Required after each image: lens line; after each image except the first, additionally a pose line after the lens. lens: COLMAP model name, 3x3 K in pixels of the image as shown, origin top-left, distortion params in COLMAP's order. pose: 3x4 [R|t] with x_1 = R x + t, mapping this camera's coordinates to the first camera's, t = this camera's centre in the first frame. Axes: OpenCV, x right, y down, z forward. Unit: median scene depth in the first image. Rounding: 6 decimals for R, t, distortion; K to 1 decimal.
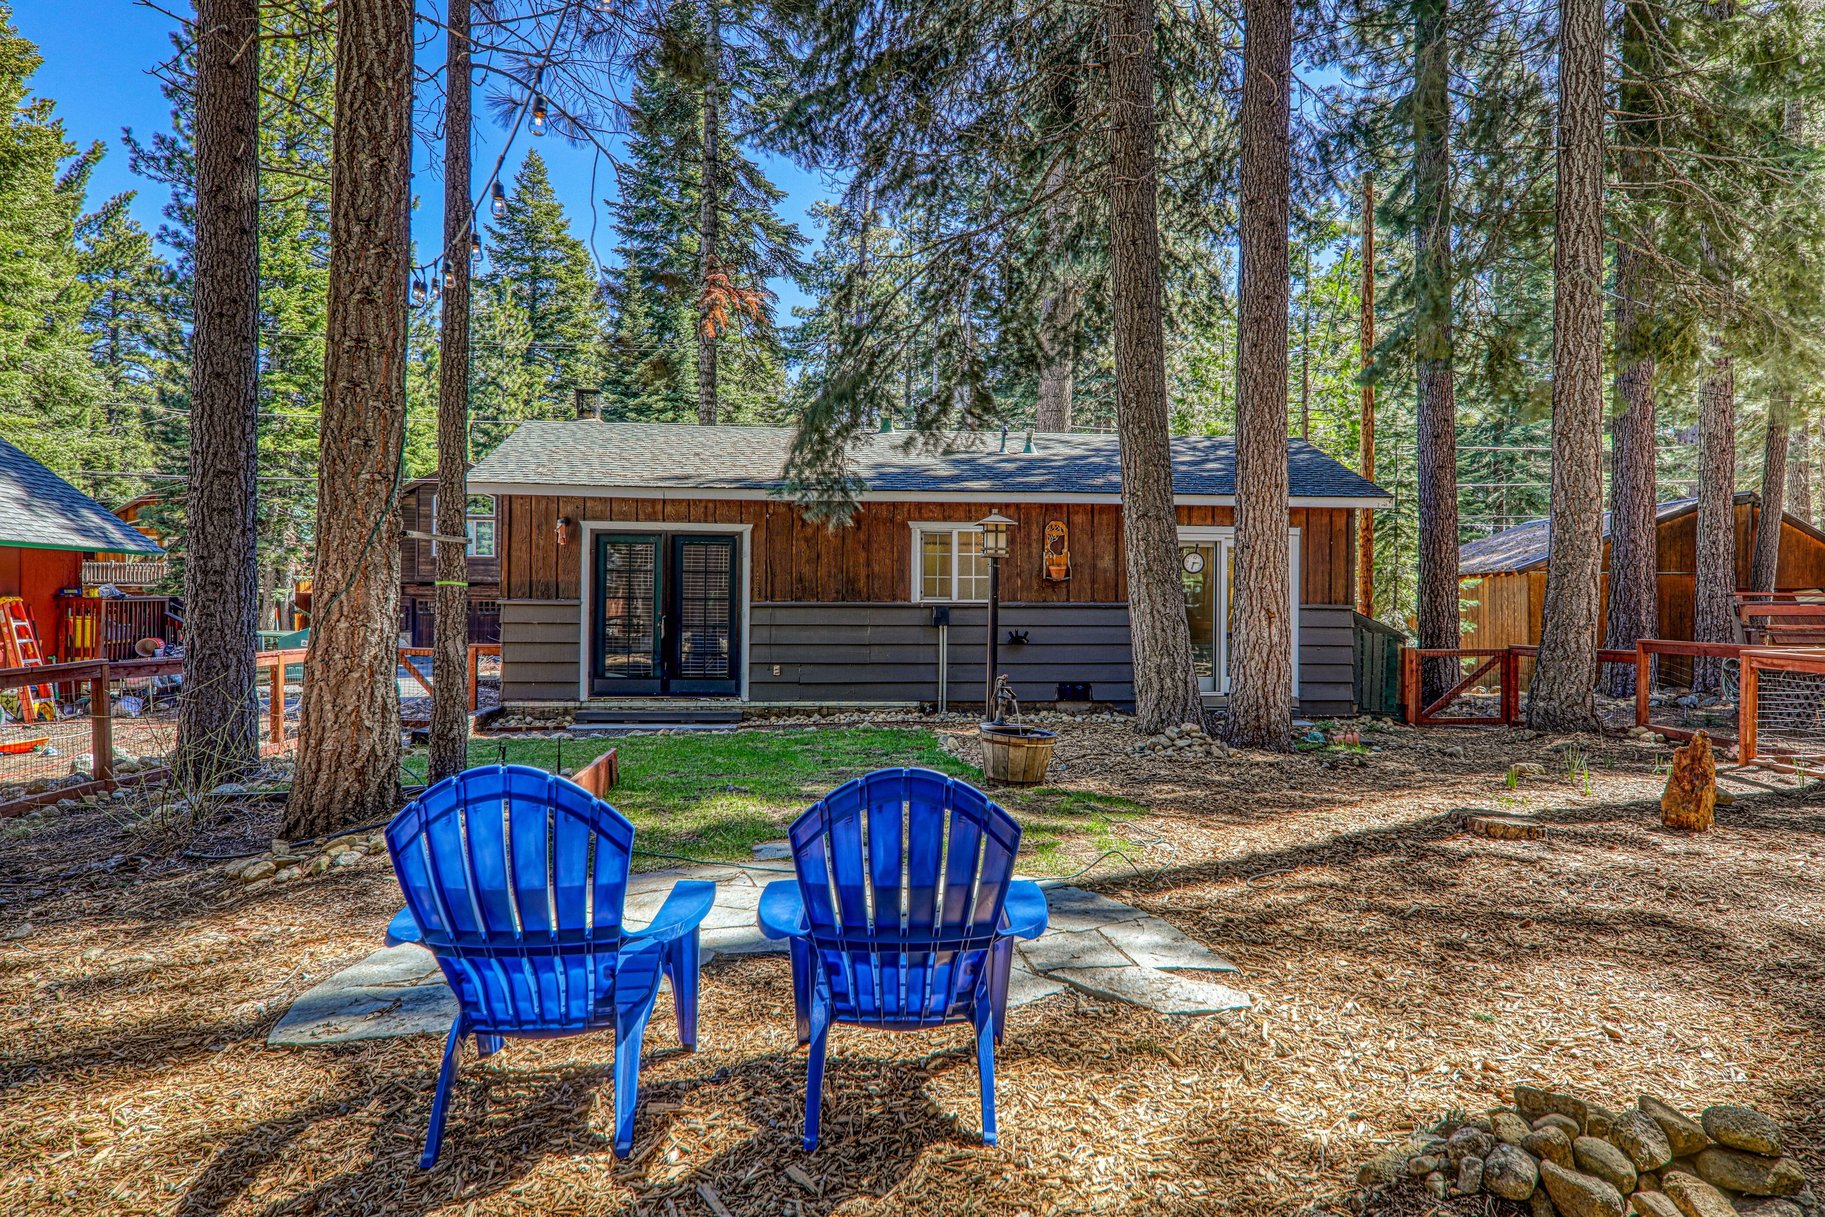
lens RADIAL K [[810.5, 0, 917.8], [0, 810.5, 616.2], [0, 0, 1]] dist [0.001566, 0.000237]
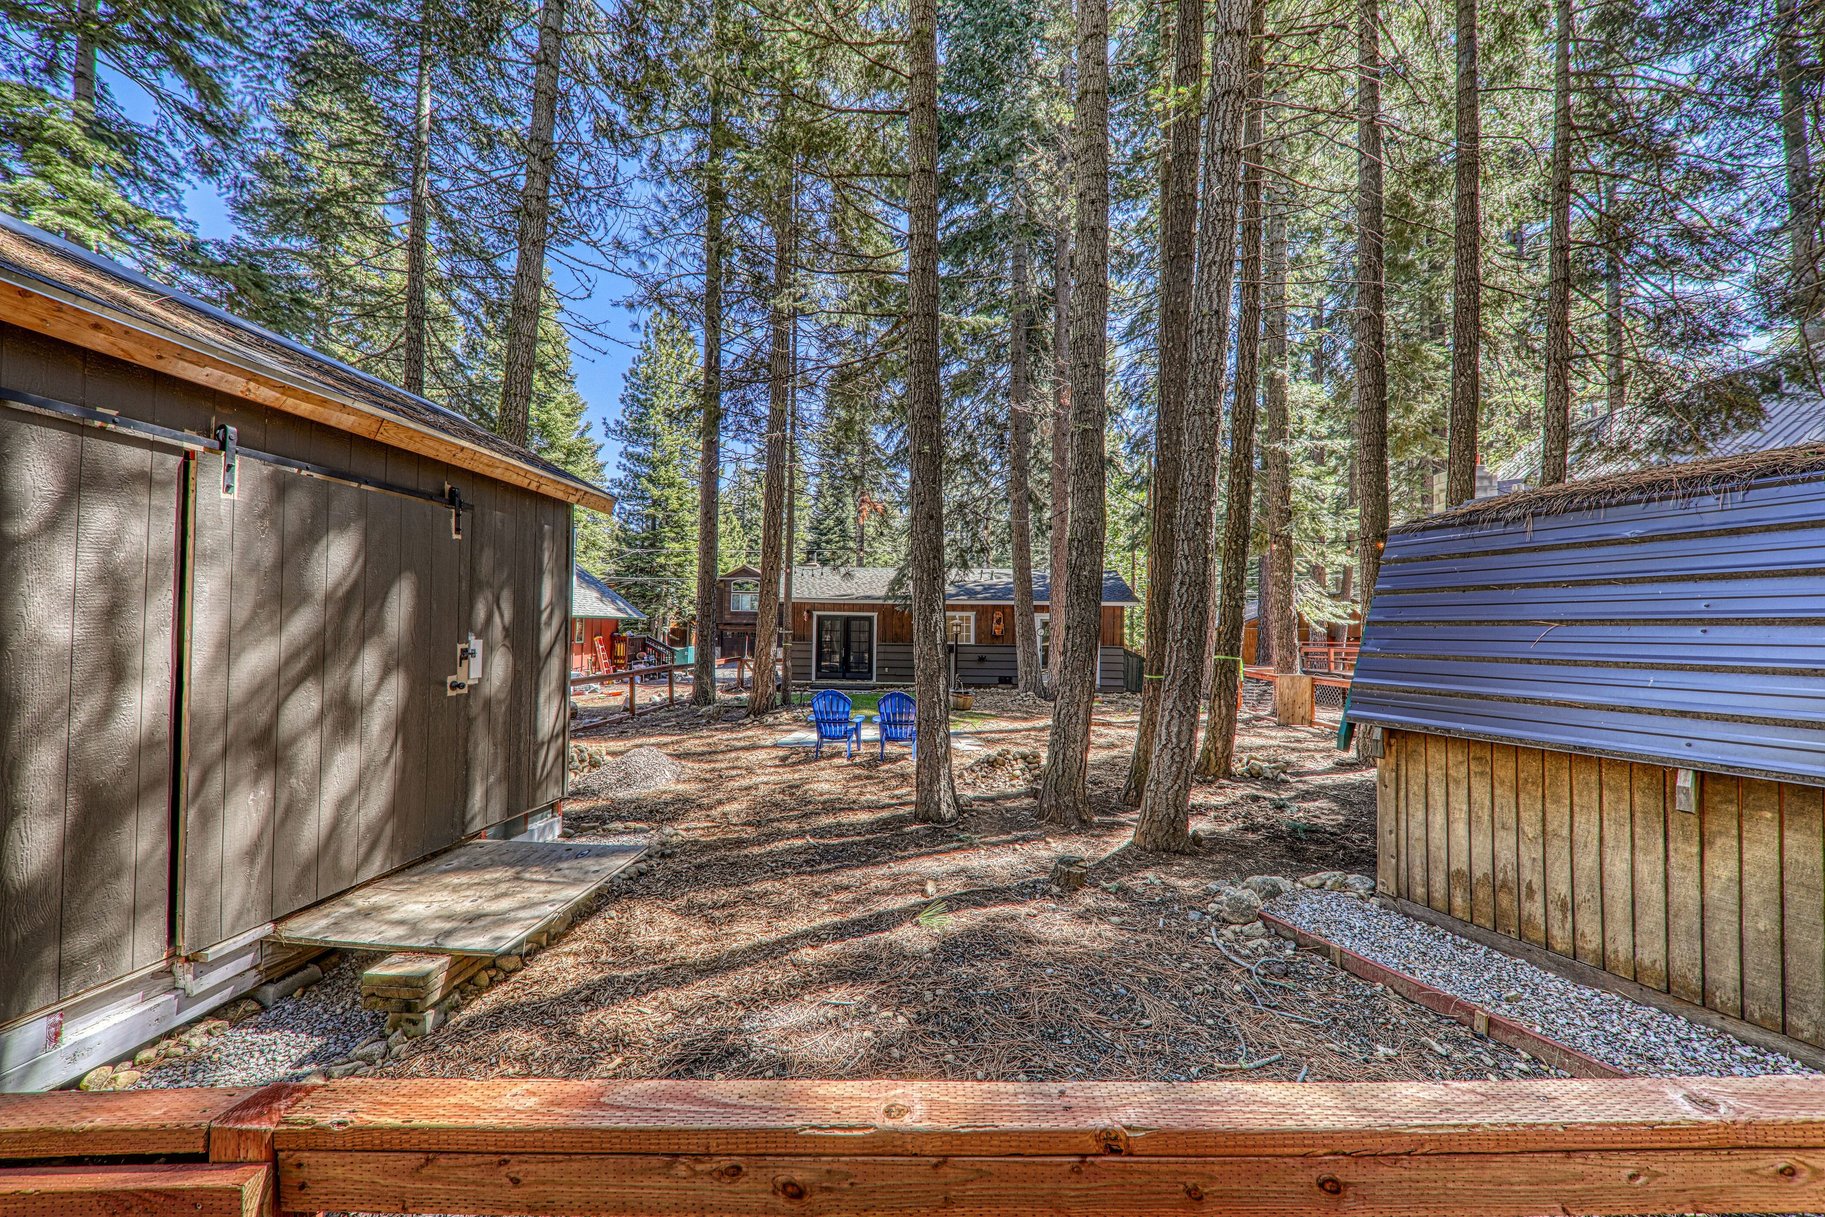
lens RADIAL K [[632.7, 0, 908.8], [0, 632.7, 620.9], [0, 0, 1]] dist [0.000724, -0.000013]
pose [[0.985659, 0.002321, -0.168734, 0.228093], [-0.002161, 0.999997, 0.001134, -0.089349], [0.168736, -0.000753, 0.985661, -0.941358]]
